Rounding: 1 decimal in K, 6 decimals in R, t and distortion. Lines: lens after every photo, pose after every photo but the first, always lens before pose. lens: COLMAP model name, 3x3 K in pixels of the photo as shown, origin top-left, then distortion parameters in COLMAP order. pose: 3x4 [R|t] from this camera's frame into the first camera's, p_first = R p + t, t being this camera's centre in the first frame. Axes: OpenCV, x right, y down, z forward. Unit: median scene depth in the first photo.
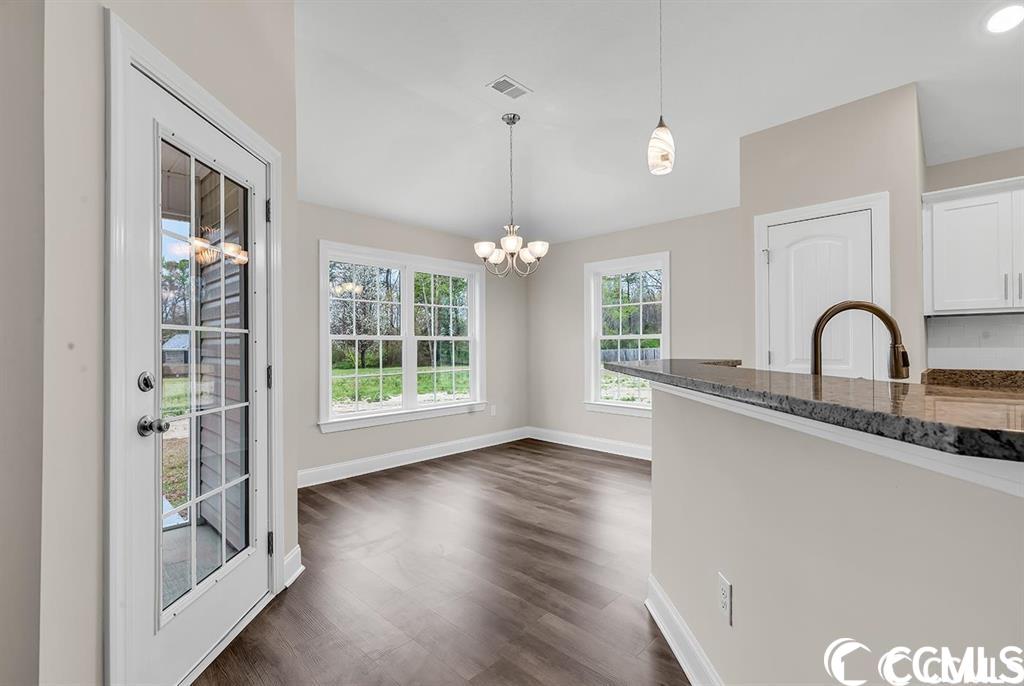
lens RADIAL K [[470.1, 0, 514.4], [0, 470.1, 345.4], [0, 0, 1]] dist [0.005358, -0.000135]
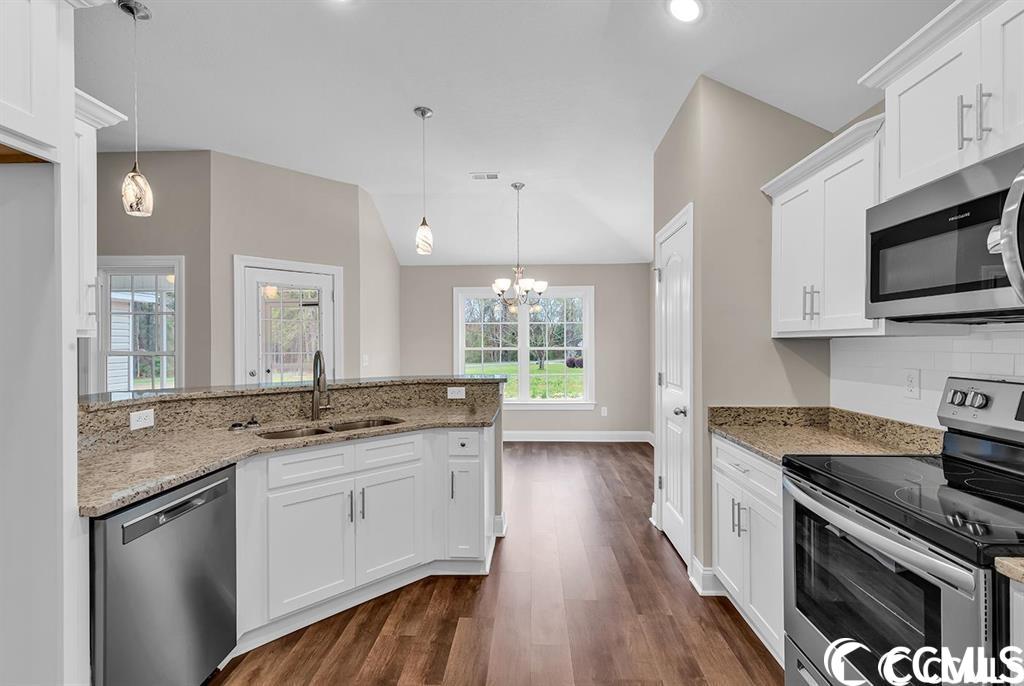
lens RADIAL K [[466.0, 0, 512.0], [0, 466.0, 343.0], [0, 0, 1]] dist [0.000659, -0.000001]
pose [[0.661622, 0.005533, -0.749817, 1.009960], [-0.005379, 0.999982, 0.002633, -0.046408], [0.749818, 0.002291, 0.661640, 0.124087]]
